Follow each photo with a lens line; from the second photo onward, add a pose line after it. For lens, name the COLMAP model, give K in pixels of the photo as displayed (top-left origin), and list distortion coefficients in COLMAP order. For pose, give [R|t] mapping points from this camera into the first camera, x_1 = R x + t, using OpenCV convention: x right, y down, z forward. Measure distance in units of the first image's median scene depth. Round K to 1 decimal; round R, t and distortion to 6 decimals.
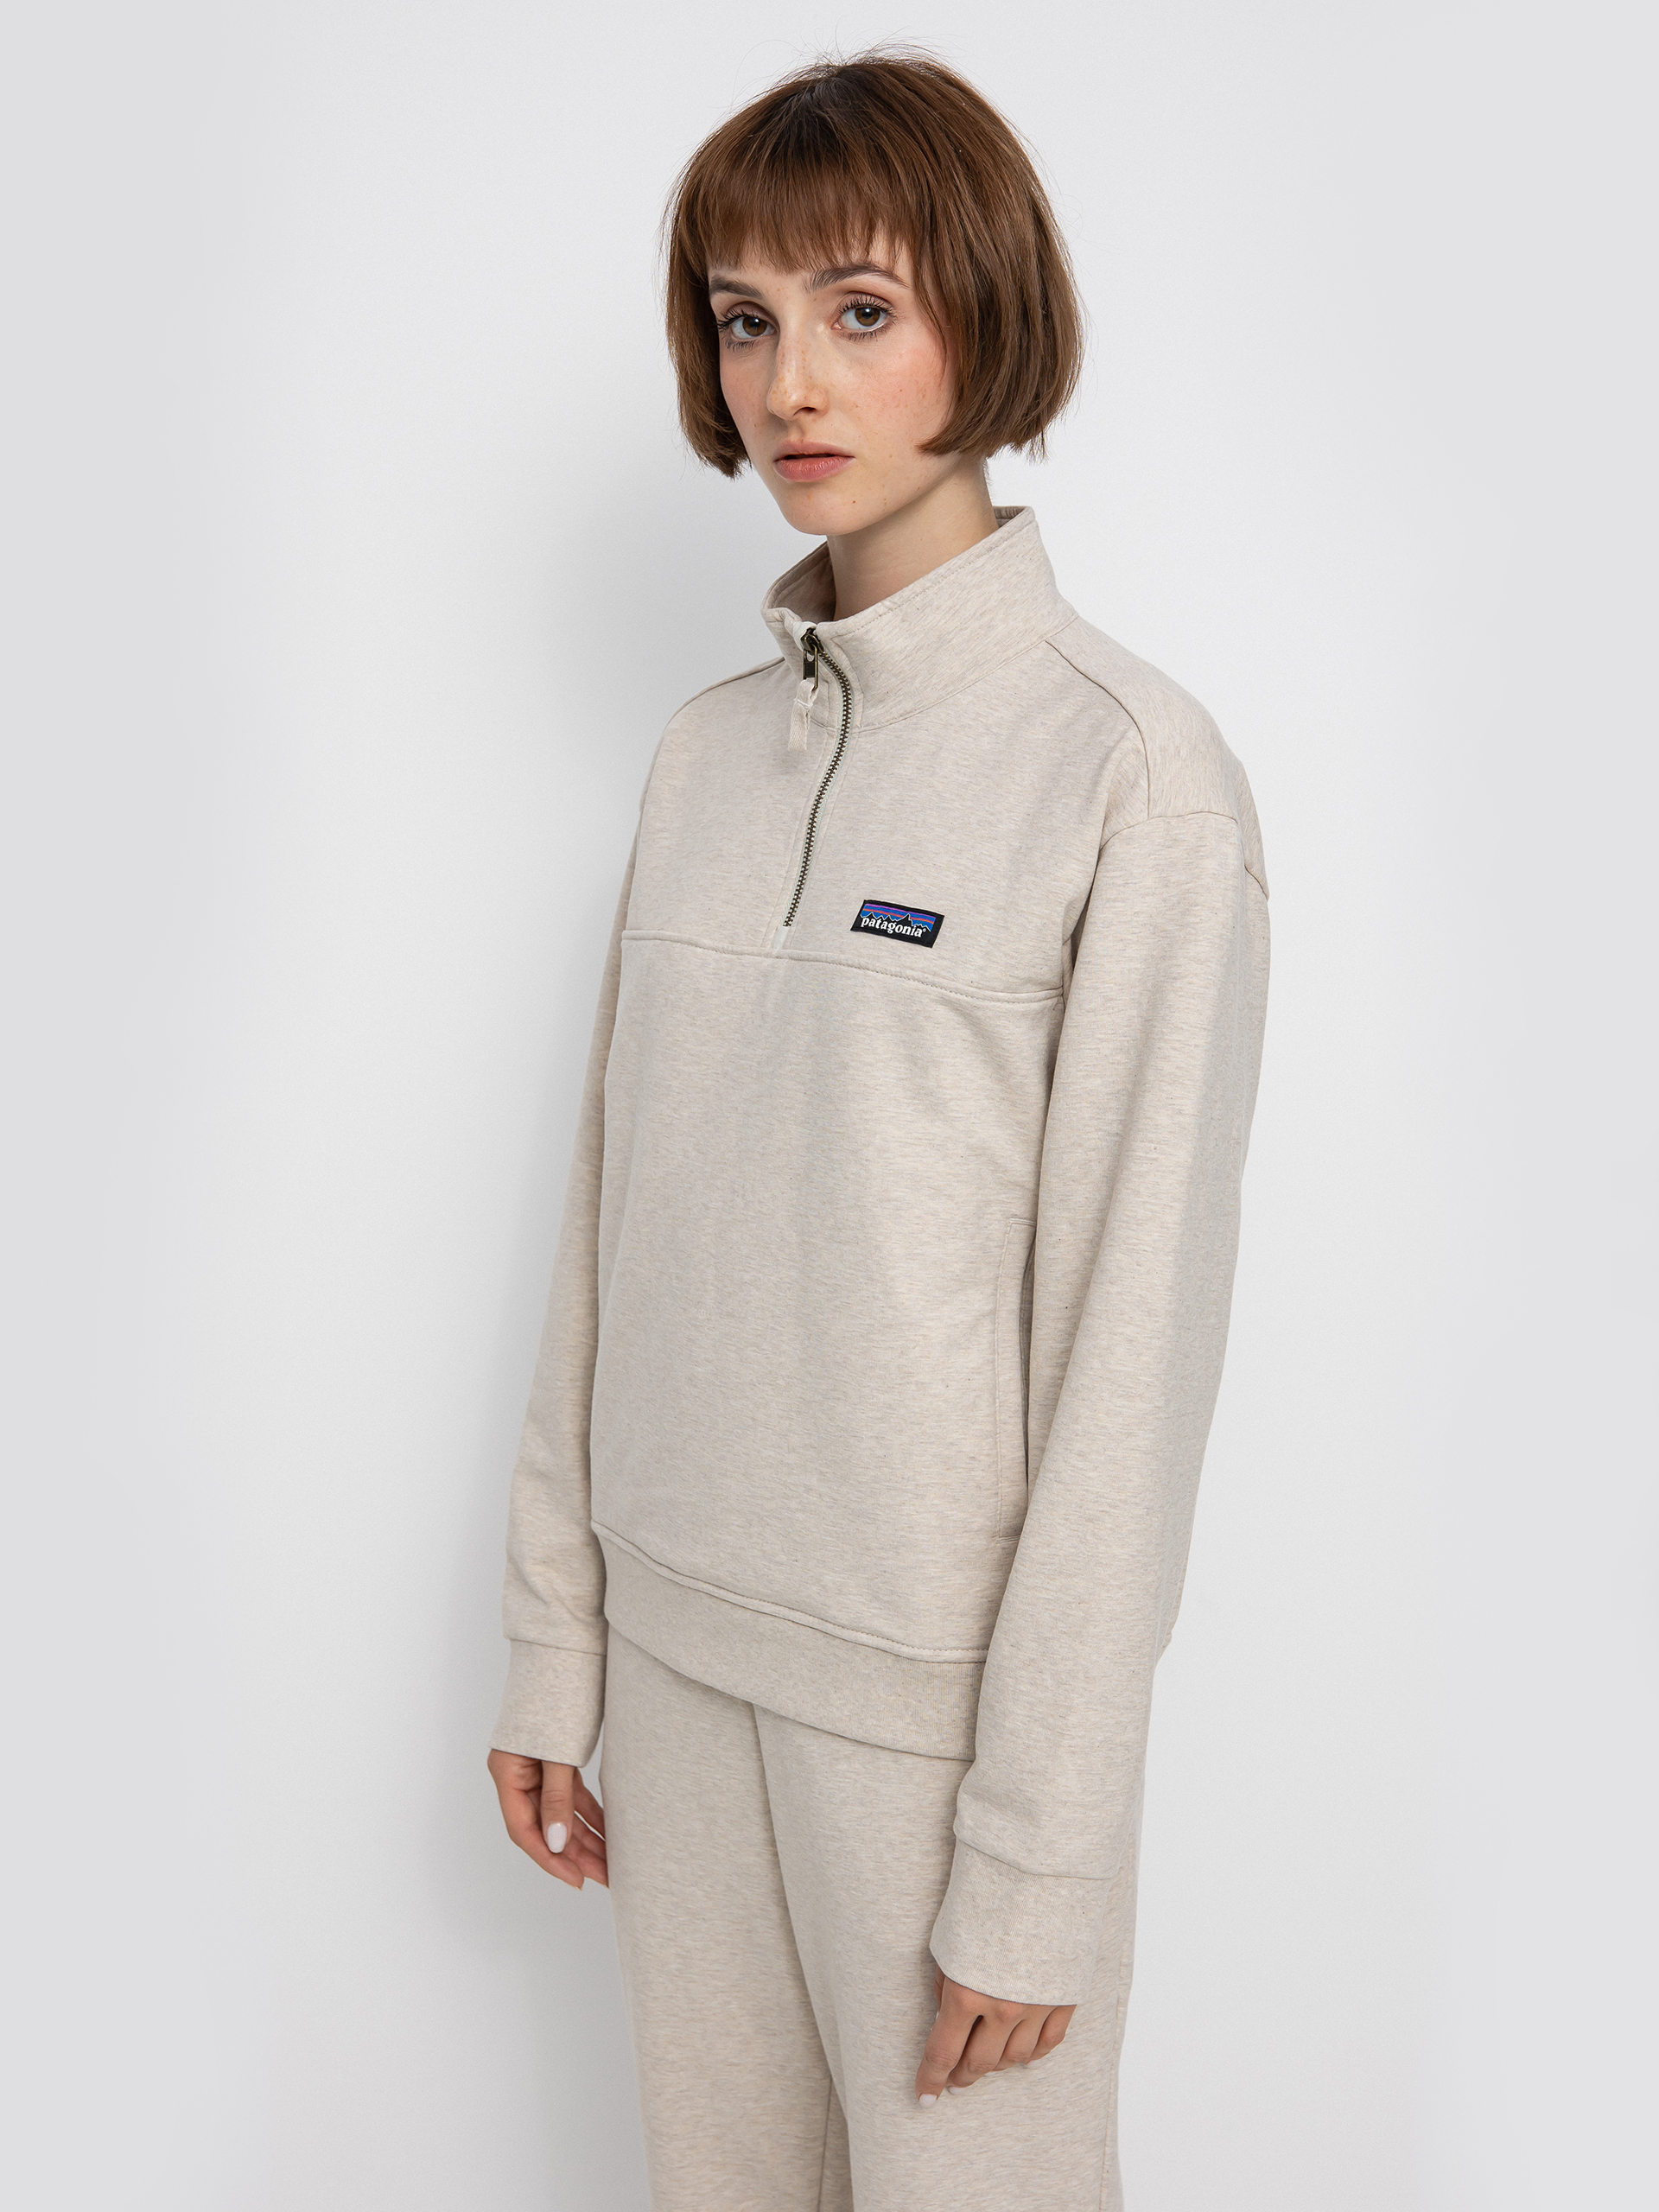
lens RADIAL K [[4706.6, 0, 829.5], [0, 4706.6, 1106.0], [0, 0, 1]] dist [0.757389, -8.681469]
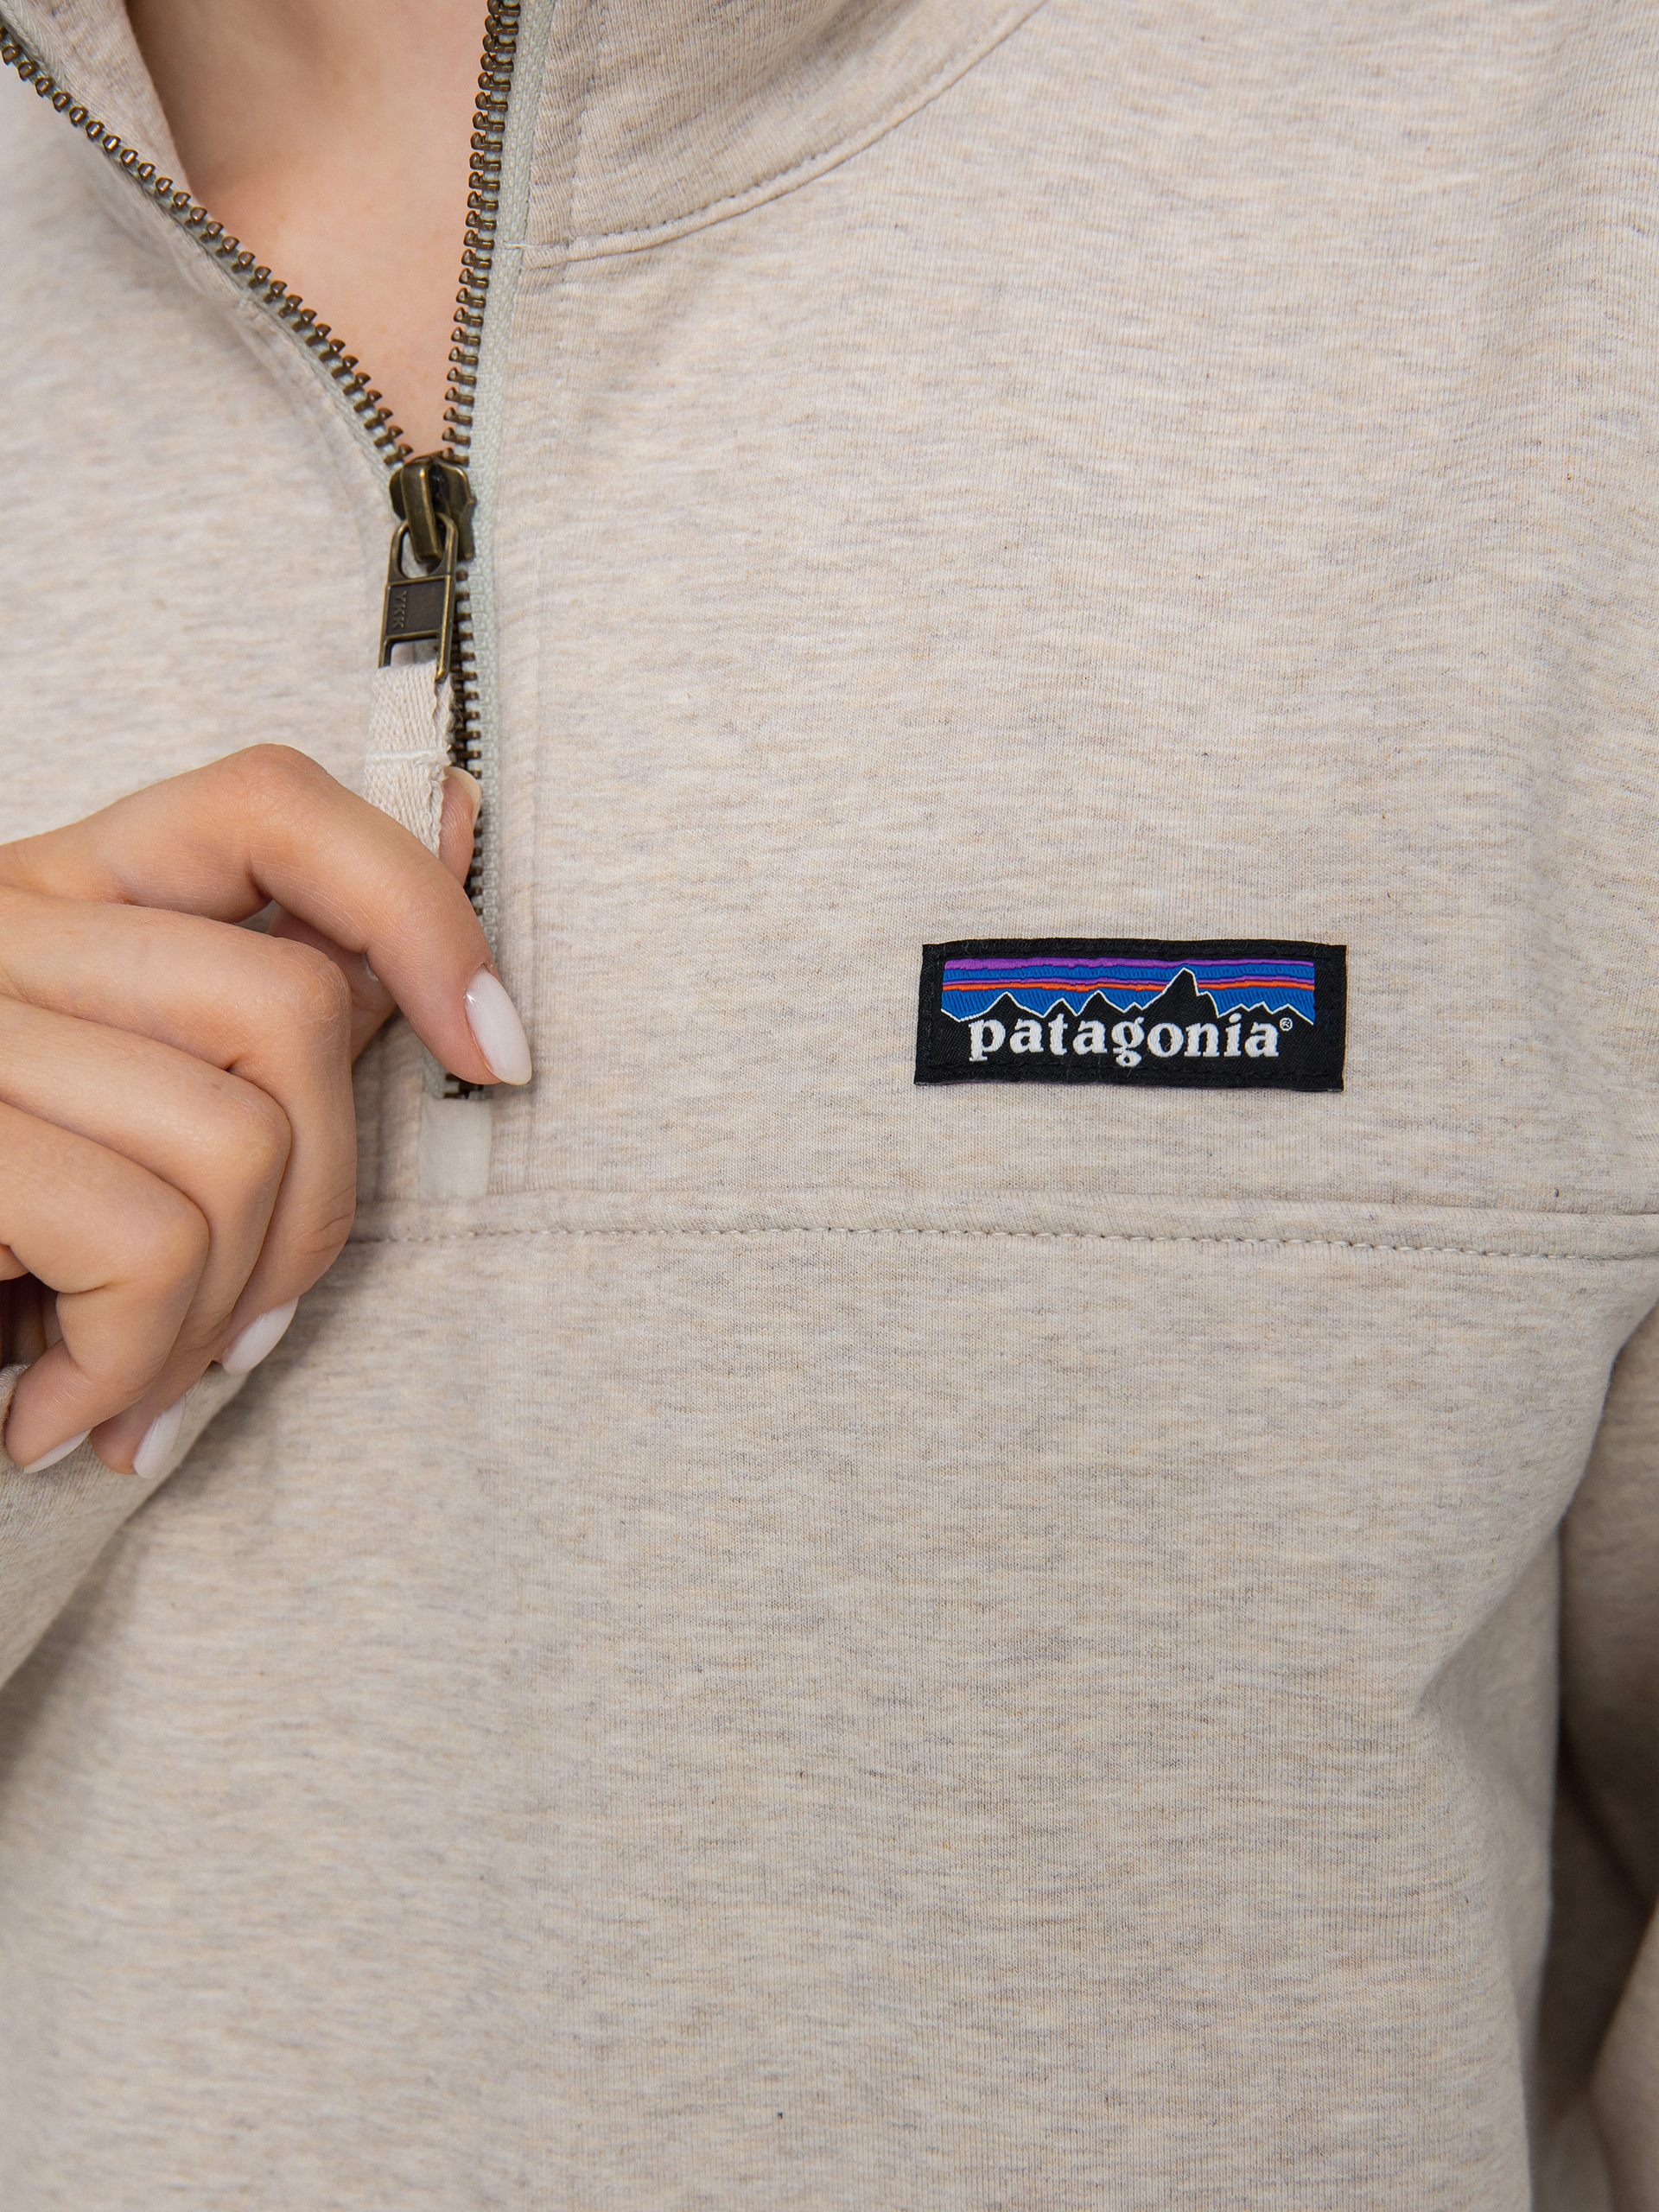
lens RADIAL K [[4706.6, 0, 829.5], [0, 4706.6, 1106.0], [0, 0, 1]] dist [0.757389, -8.681469]
pose [[0.896710, -0.210050, 0.389602, -0.093406], [0.192001, 0.977689, 0.085201, -0.057524], [-0.398807, -0.001597, 0.917034, 0.783531]]
